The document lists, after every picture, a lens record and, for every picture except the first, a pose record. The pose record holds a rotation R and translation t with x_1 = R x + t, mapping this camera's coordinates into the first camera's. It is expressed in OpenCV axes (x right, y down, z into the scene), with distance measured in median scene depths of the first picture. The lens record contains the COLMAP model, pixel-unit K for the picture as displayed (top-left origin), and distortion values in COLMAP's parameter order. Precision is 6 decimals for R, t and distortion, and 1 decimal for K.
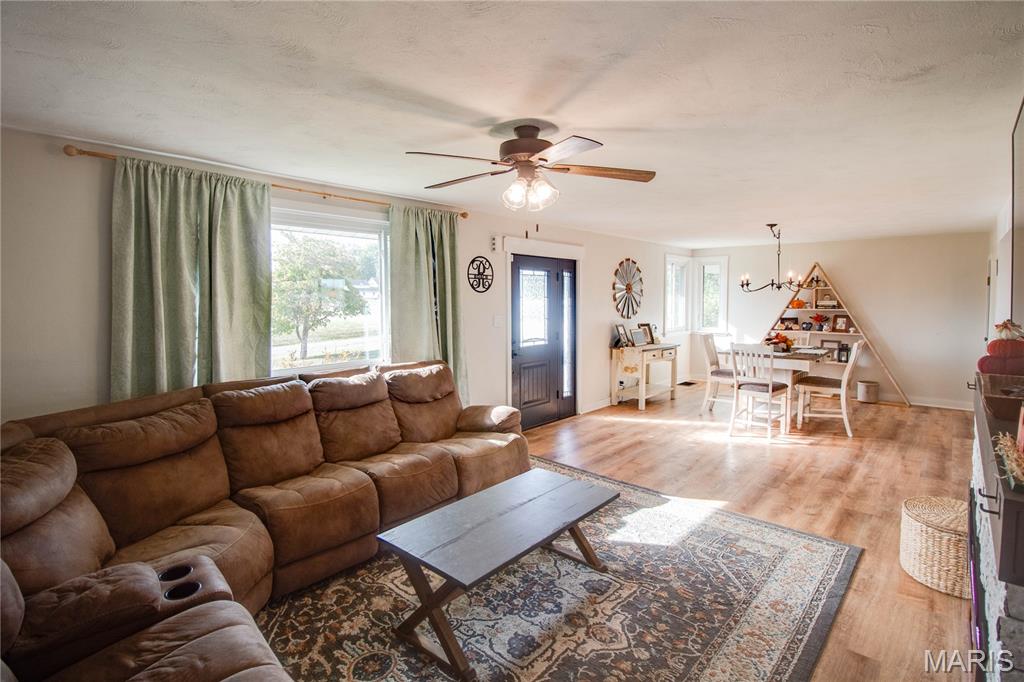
lens RADIAL K [[481.6, 0, 517.6], [0, 481.6, 325.1], [0, 0, 1]] dist [-0.000245, -0.016704]
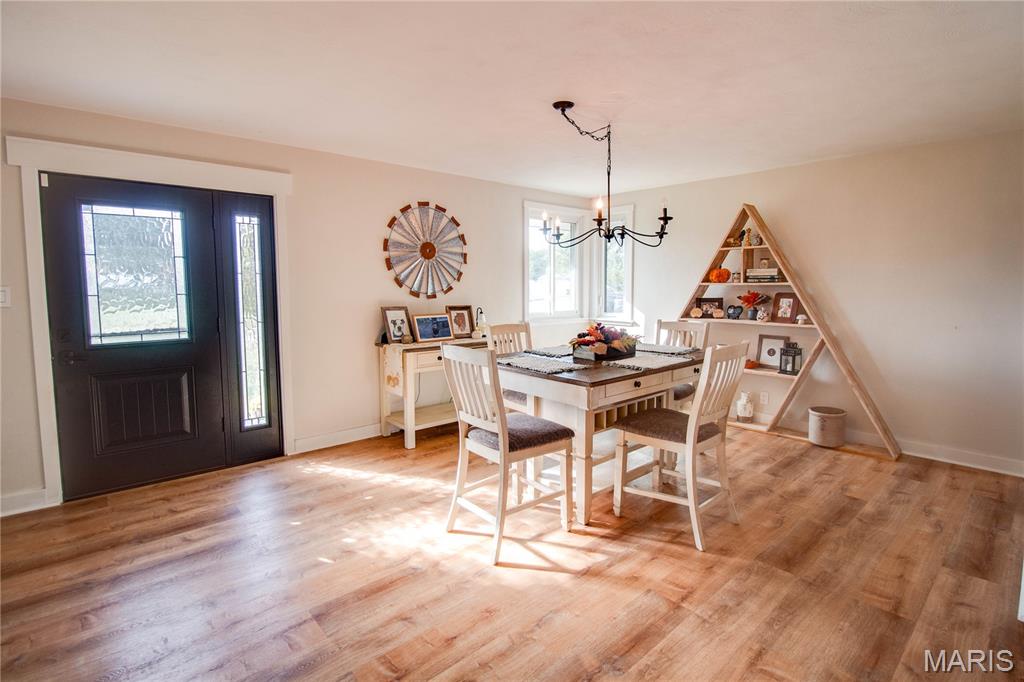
lens RADIAL K [[481.6, 0, 517.6], [0, 481.6, 325.1], [0, 0, 1]] dist [-0.000245, -0.016704]
pose [[0.993709, 0.009219, -0.111611, 0.427693], [-0.006043, 0.999568, 0.028765, 0.003361], [0.111828, -0.027910, 0.993336, 0.393452]]
